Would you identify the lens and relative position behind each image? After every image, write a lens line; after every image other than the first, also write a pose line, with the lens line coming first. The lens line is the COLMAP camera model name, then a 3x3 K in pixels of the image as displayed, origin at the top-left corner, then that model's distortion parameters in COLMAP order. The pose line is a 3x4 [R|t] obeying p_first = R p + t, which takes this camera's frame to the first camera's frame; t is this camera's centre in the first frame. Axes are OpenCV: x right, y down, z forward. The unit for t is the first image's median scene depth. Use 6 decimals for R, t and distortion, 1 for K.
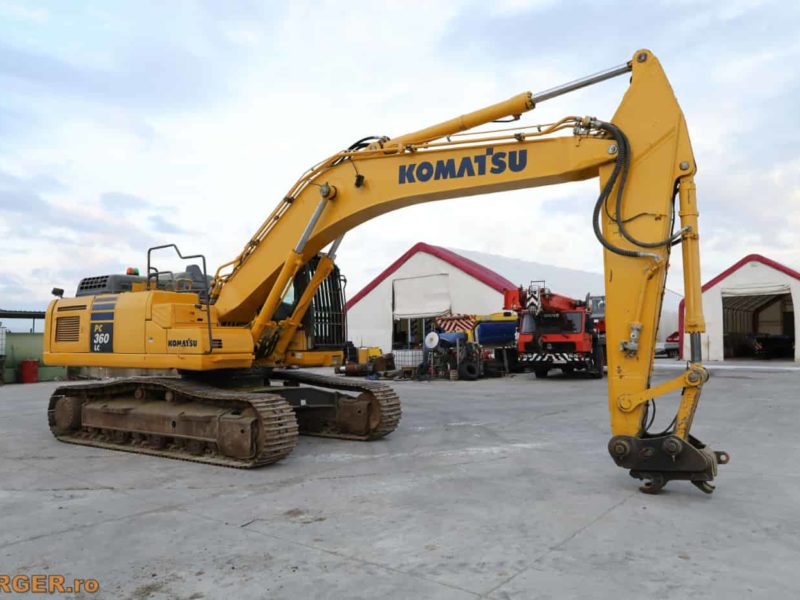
lens RADIAL K [[654.1, 0, 400.0], [0, 654.1, 300.0], [0, 0, 1]] dist [0.066821, -0.000335]
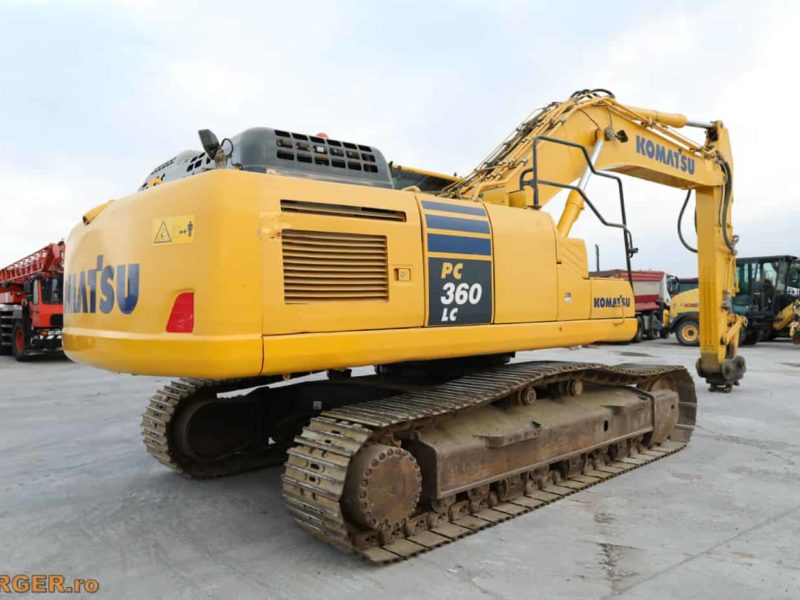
lens RADIAL K [[625.8, 0, 400.0], [0, 625.8, 300.0], [0, 0, 1]] dist [-0.048591, 0.002388]
pose [[0.221390, 0.009966, 0.975134, -0.879013], [-0.042823, 0.999083, -0.000488, 0.064466], [-0.974245, -0.041650, 0.221614, 0.948892]]
